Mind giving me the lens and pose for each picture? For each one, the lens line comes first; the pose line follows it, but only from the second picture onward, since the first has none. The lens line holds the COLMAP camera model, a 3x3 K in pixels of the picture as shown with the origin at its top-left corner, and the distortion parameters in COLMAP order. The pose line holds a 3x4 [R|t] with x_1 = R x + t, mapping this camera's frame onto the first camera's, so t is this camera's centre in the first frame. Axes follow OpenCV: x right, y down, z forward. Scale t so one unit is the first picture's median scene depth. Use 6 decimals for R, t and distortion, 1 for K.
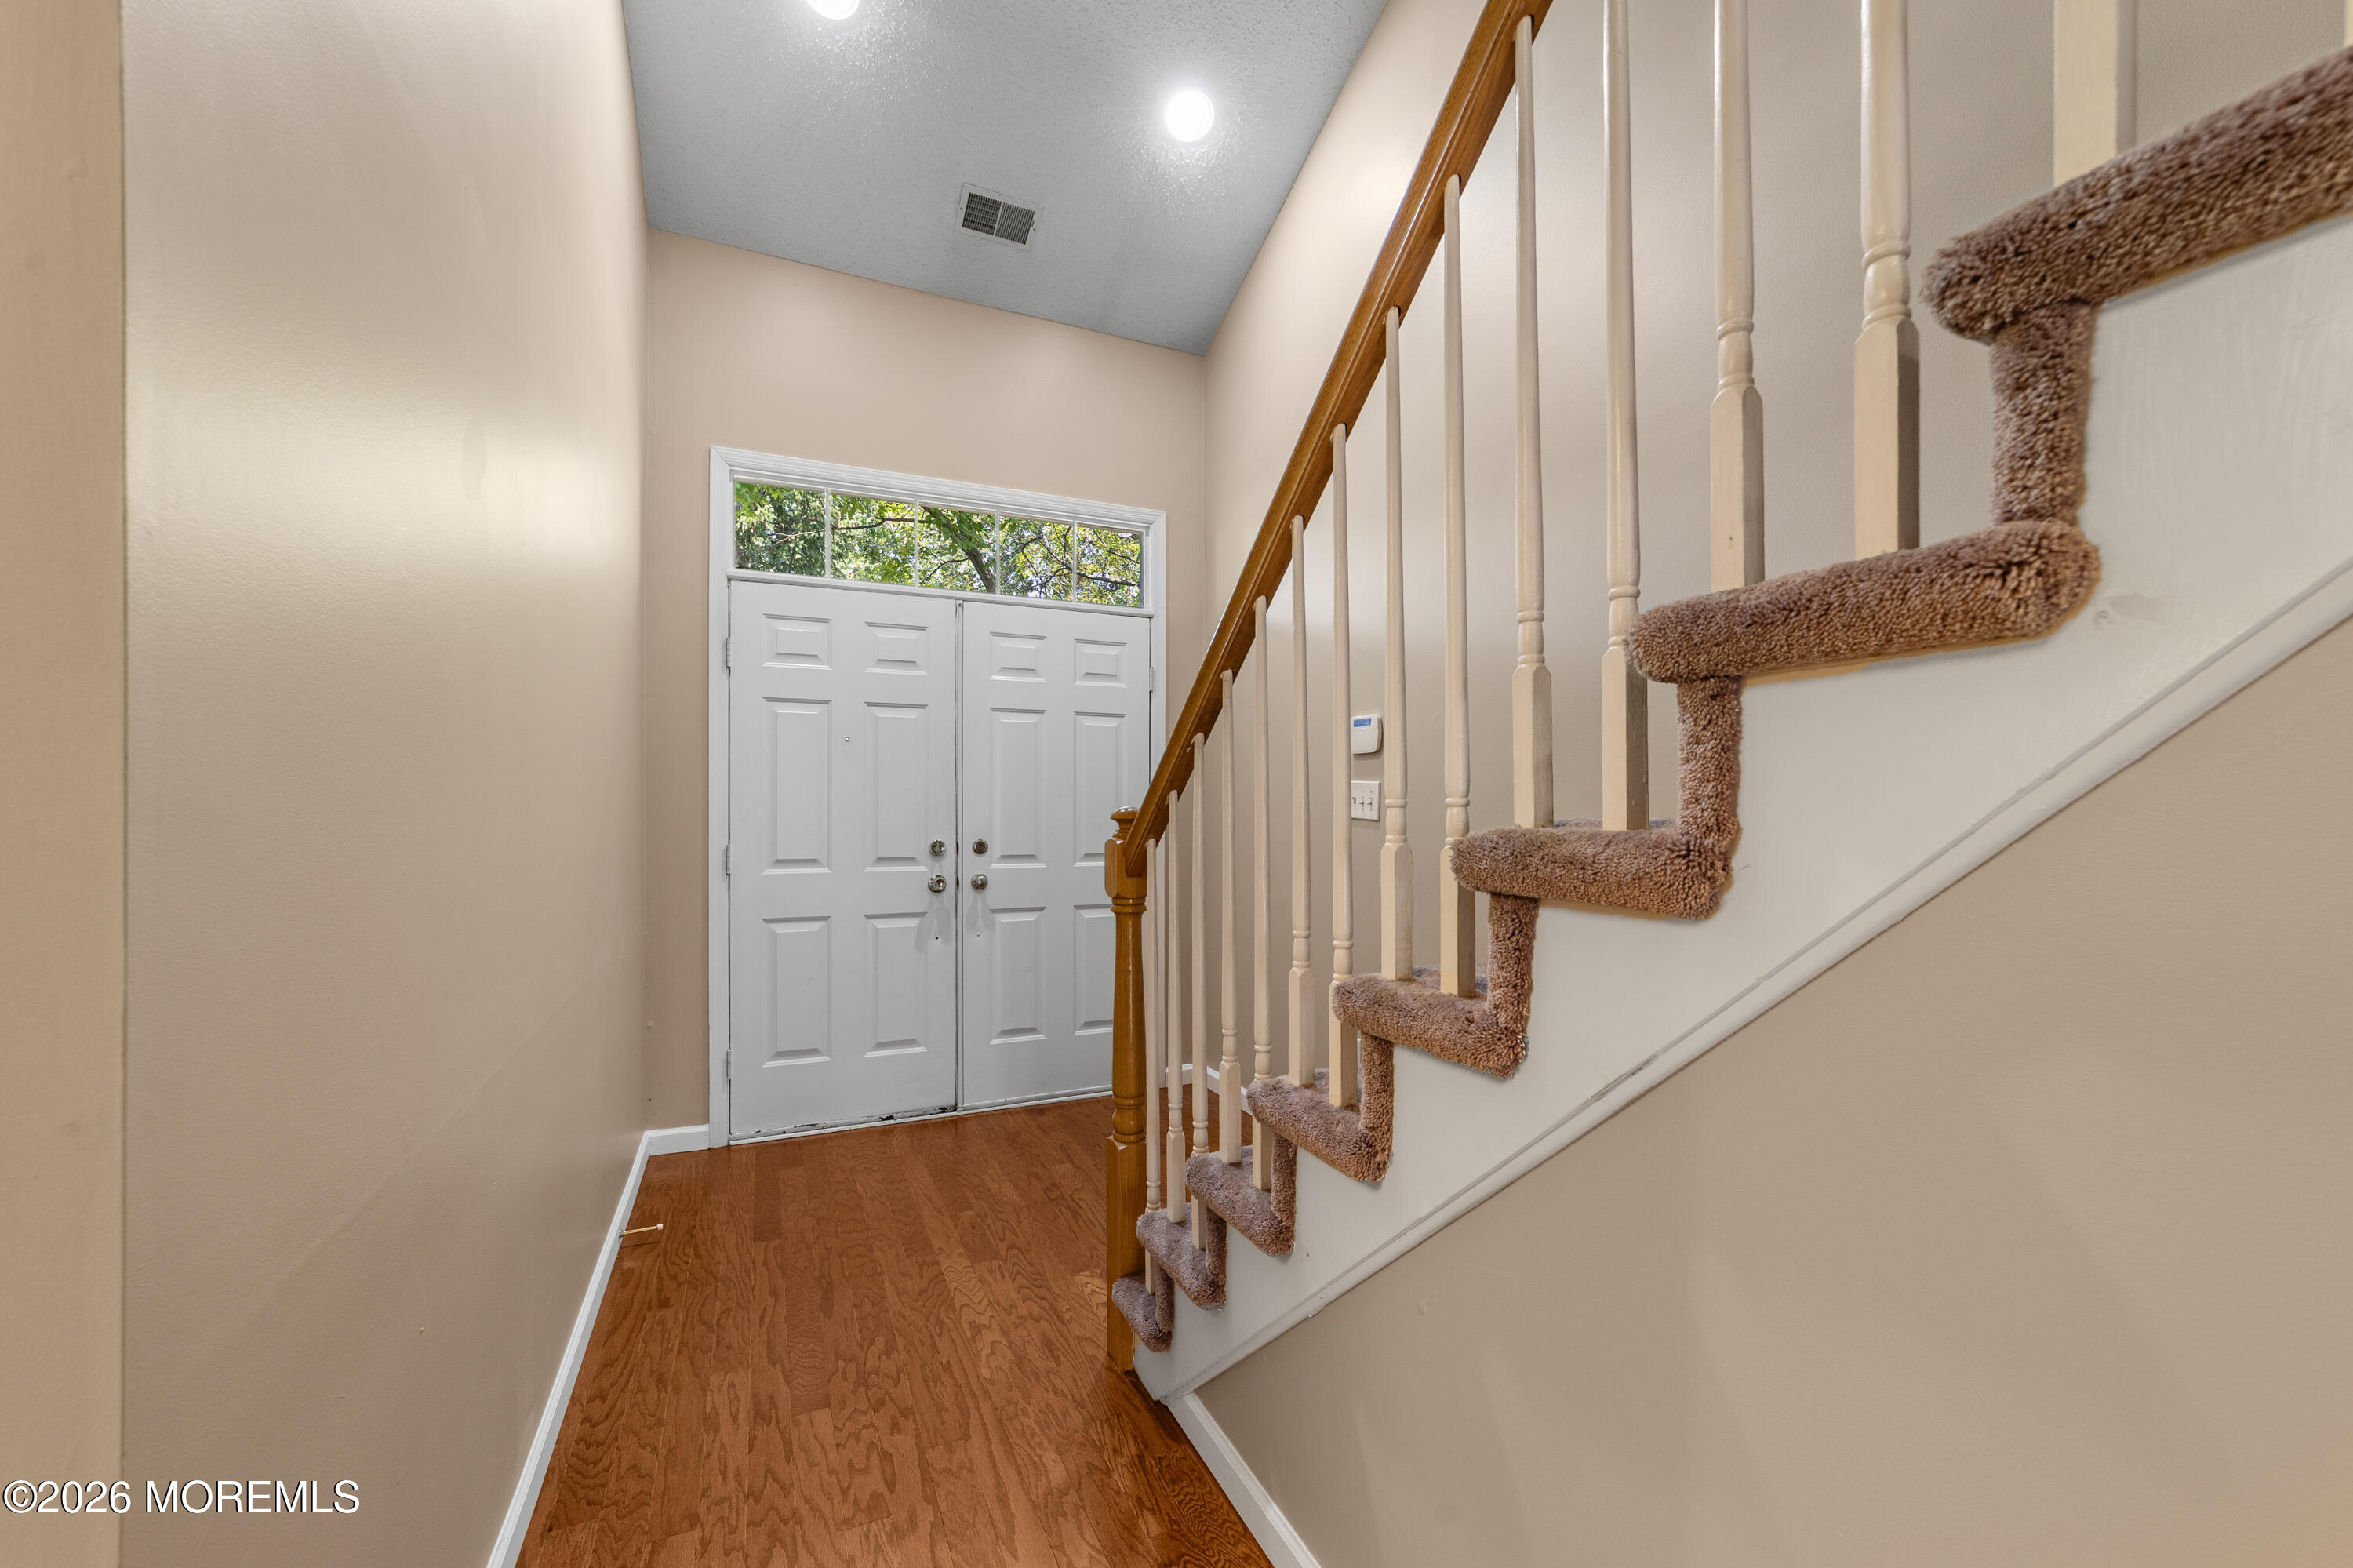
lens RADIAL K [[908.1, 0, 1178.6], [0, 908.1, 787.4], [0, 0, 1]] dist [0.002822, 0.000453]
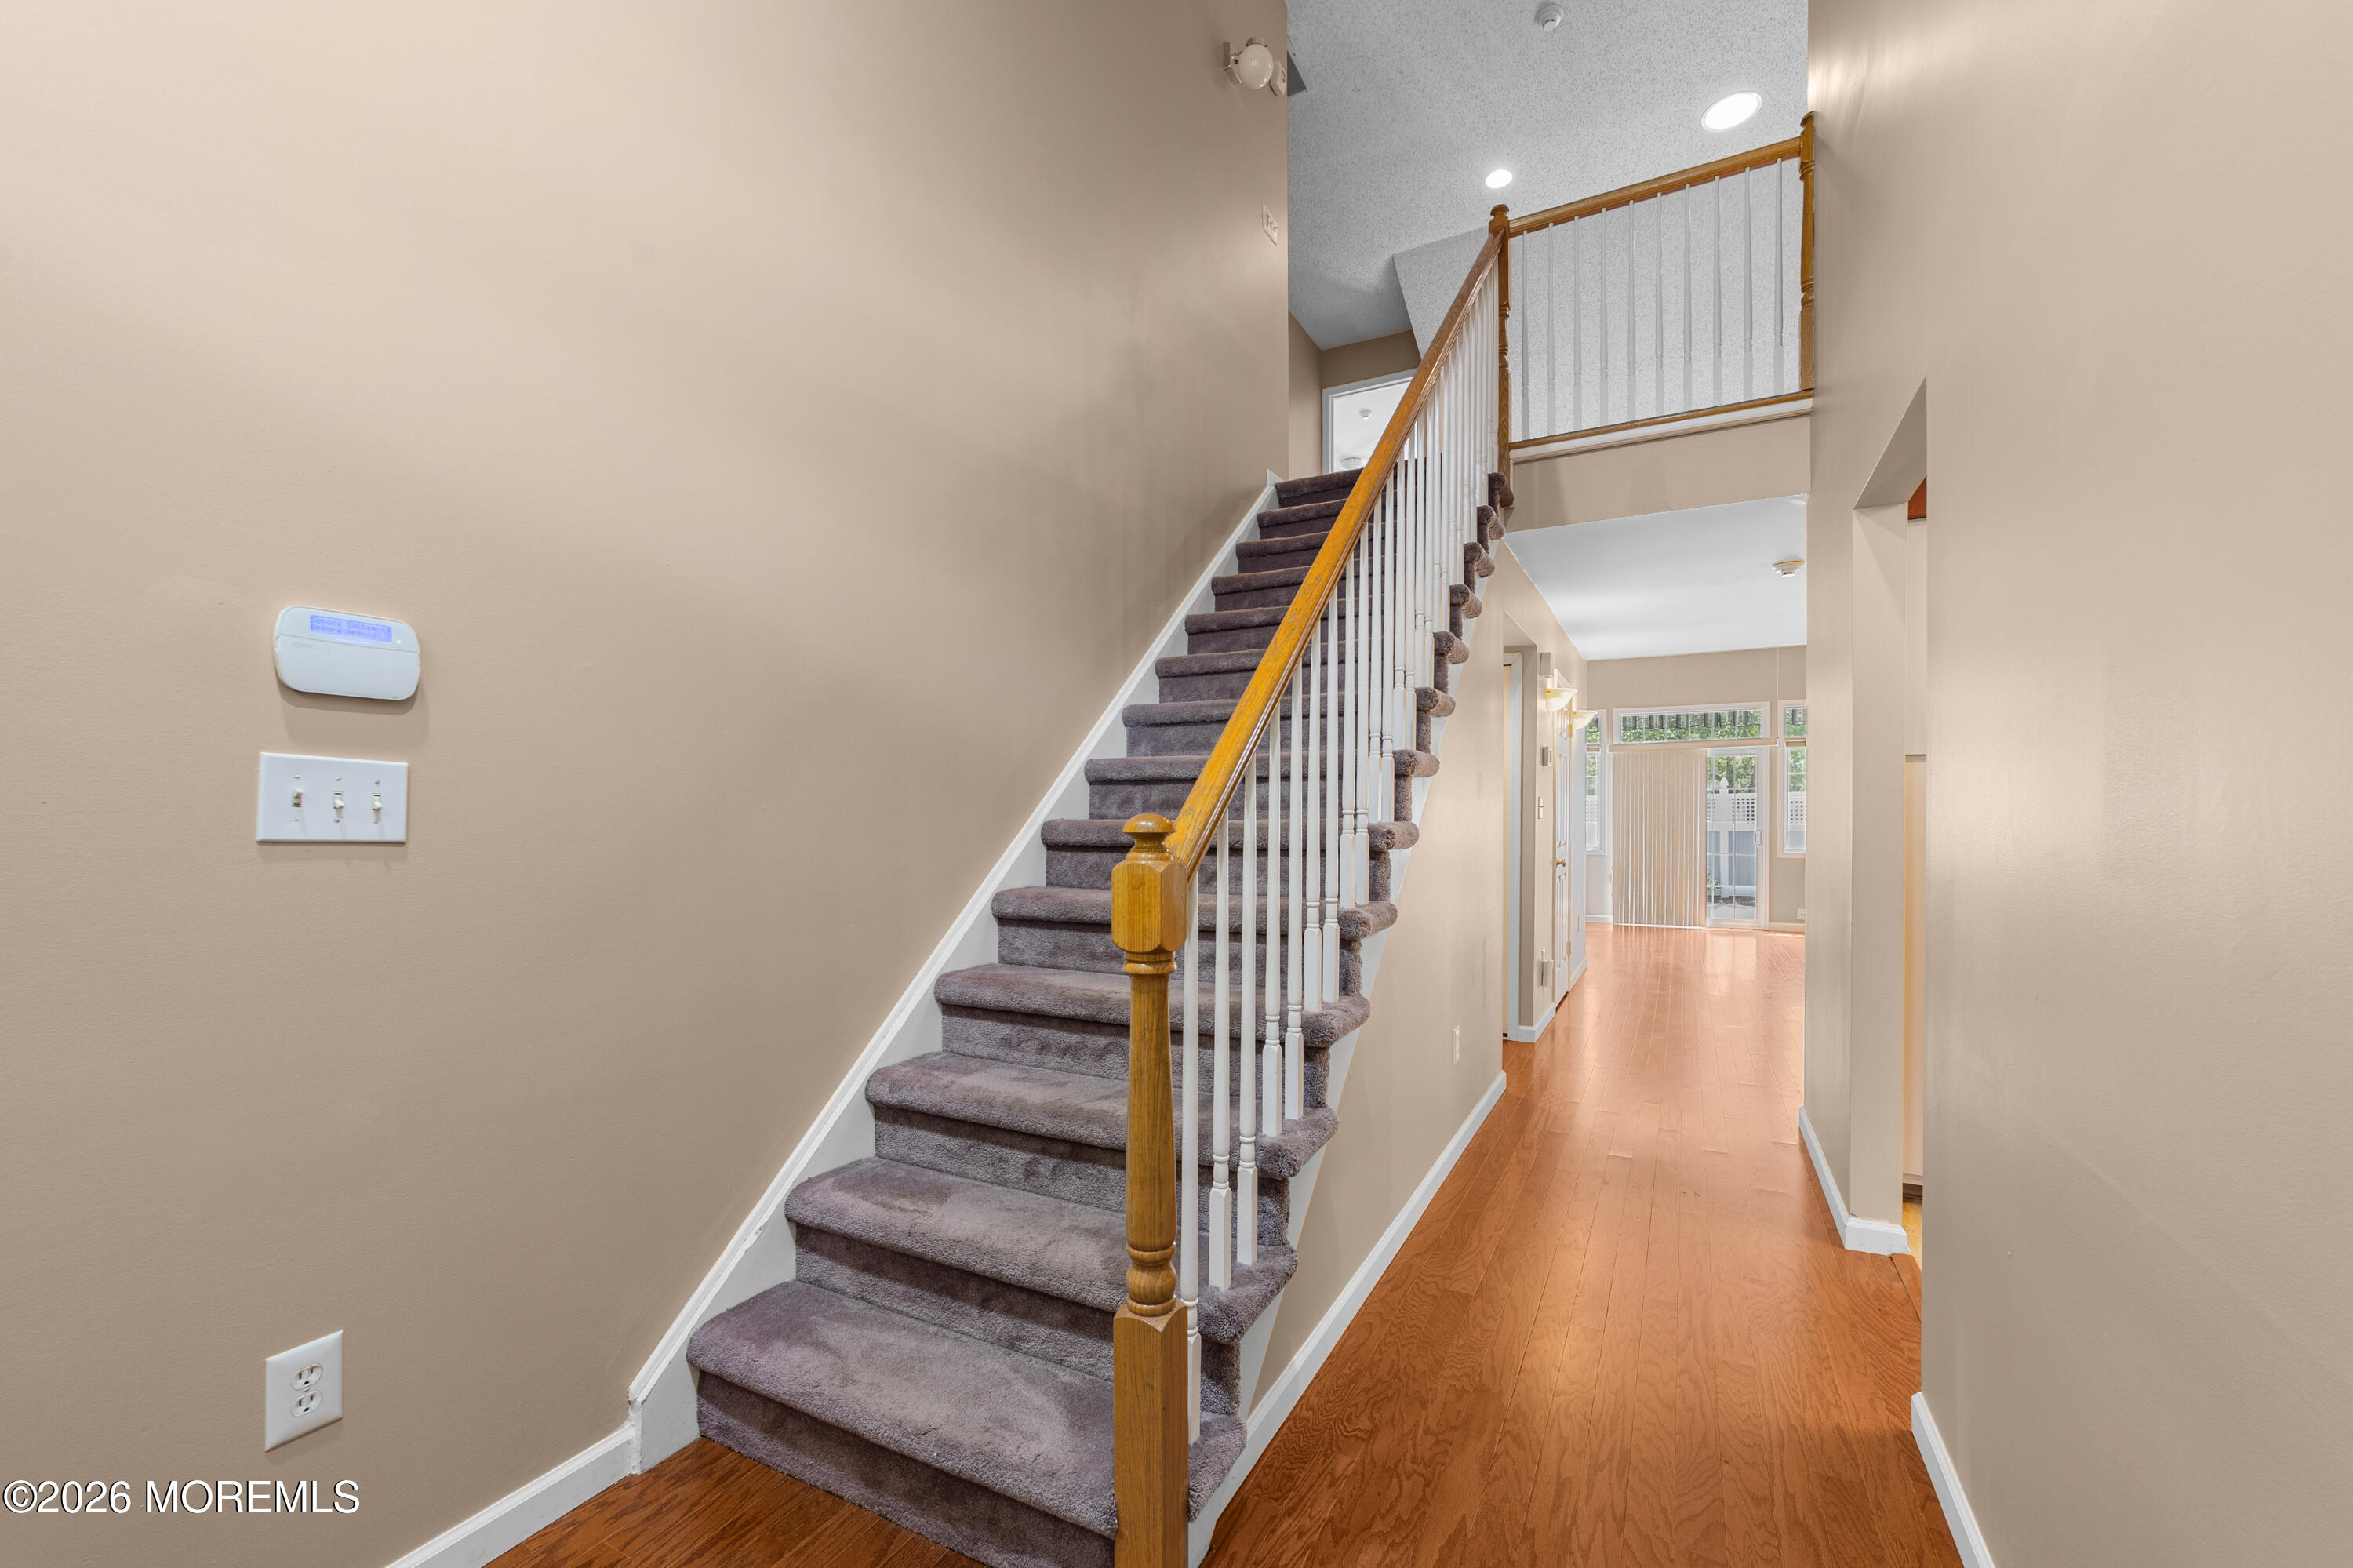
lens RADIAL K [[908.1, 0, 1202.5], [0, 908.1, 814.0], [0, 0, 1]] dist [0.002822, 0.000453]
pose [[-0.602807, -0.001890, 0.797885, -0.769497], [-0.015273, 0.999841, -0.009171, 0.034442], [-0.797741, -0.017714, -0.602740, 1.735569]]
